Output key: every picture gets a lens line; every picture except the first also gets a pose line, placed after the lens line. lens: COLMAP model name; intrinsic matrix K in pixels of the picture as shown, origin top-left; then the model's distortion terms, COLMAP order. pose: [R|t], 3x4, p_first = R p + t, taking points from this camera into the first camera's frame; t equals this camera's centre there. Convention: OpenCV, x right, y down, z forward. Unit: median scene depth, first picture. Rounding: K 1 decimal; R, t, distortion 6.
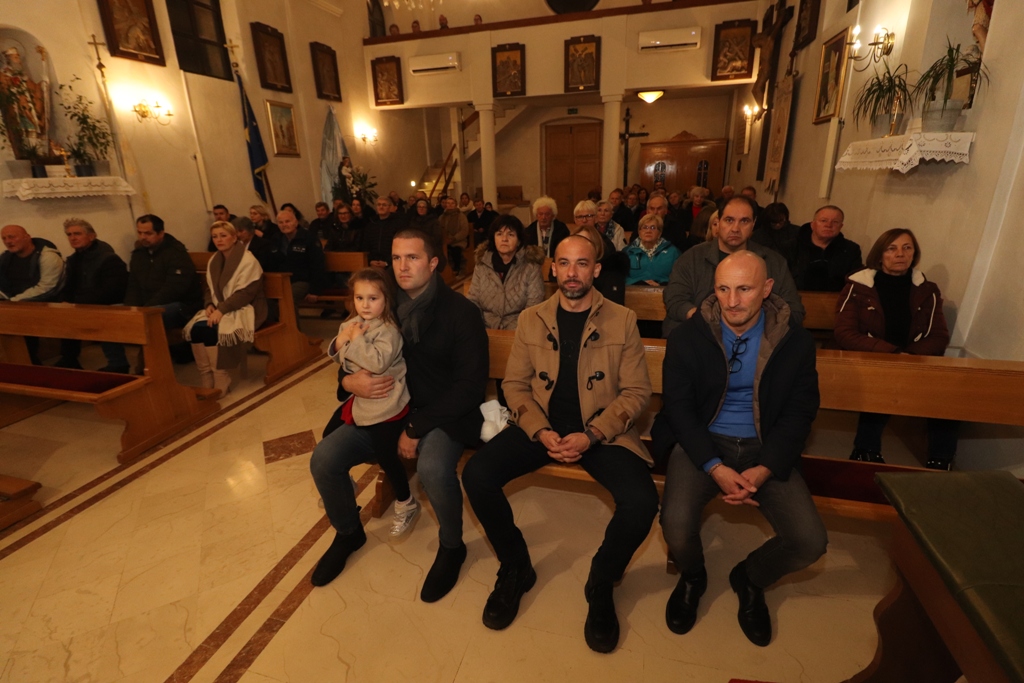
lens RADIAL K [[480.0, 0, 513.8], [0, 480.0, 344.0], [0, 0, 1]] dist [-0.007364, -0.008704]
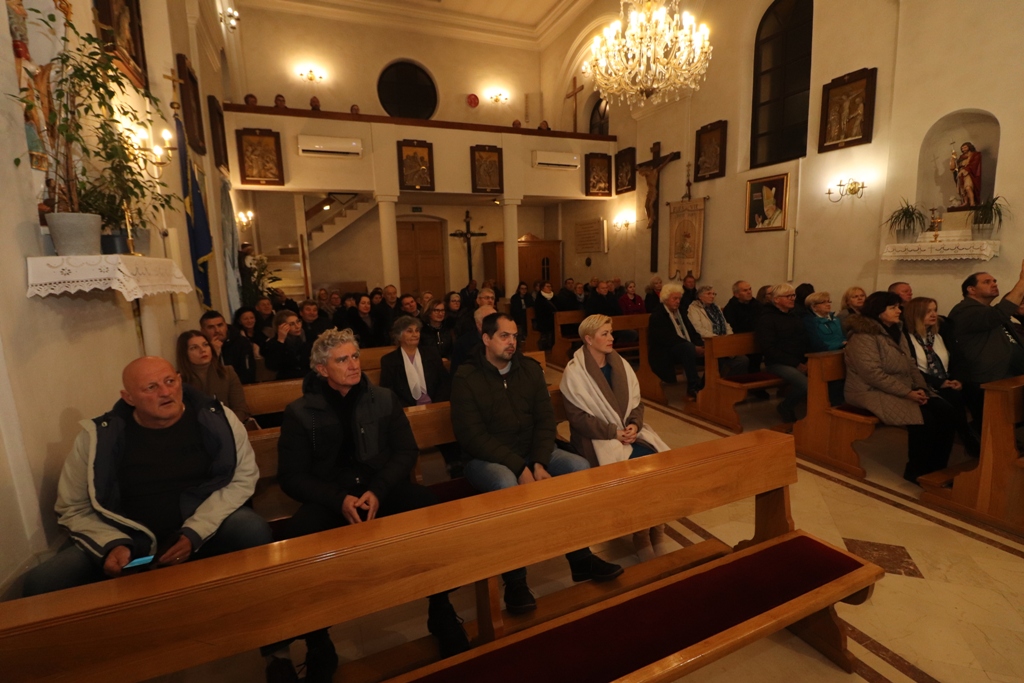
lens RADIAL K [[480.0, 0, 509.7], [0, 480.0, 343.1], [0, 0, 1]] dist [-0.007364, -0.008704]
pose [[0.780903, -0.092591, 0.617752, -0.491228], [0.210444, 0.970137, -0.120615, -0.065583], [-0.588136, 0.224191, 0.777068, 0.213752]]
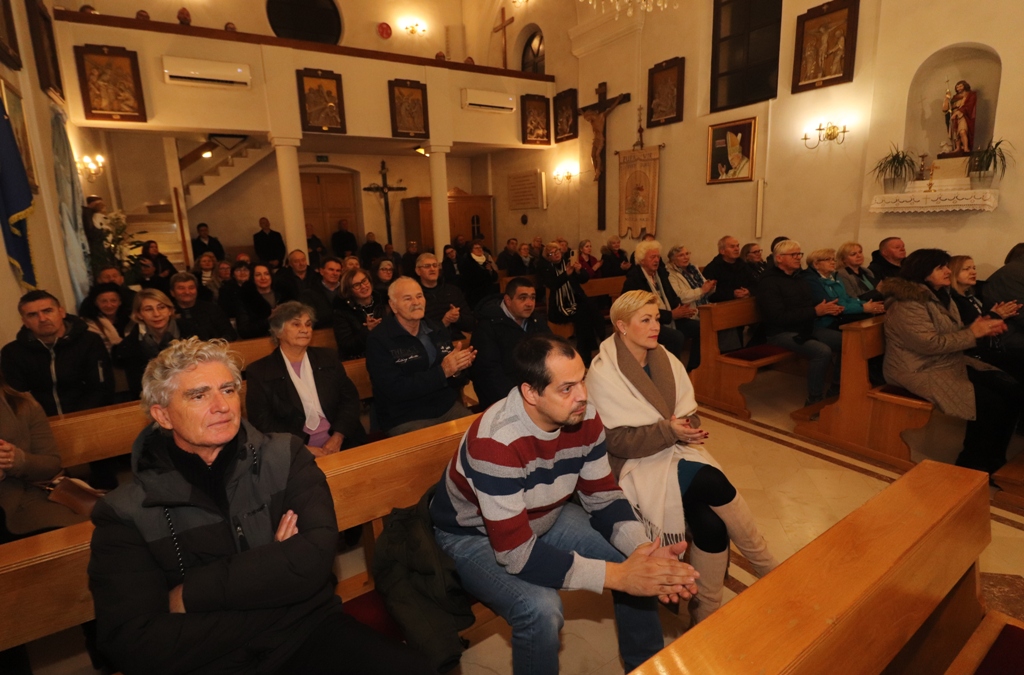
lens RADIAL K [[502.5, 0, 498.8], [0, 502.5, 324.8], [0, 0, 1]] dist [-0.008475, -0.006780]
pose [[0.678259, -0.141363, 0.721098, -0.456756], [0.257606, 0.964786, -0.053167, -0.096262], [-0.688189, 0.221820, 0.690790, 0.307401]]
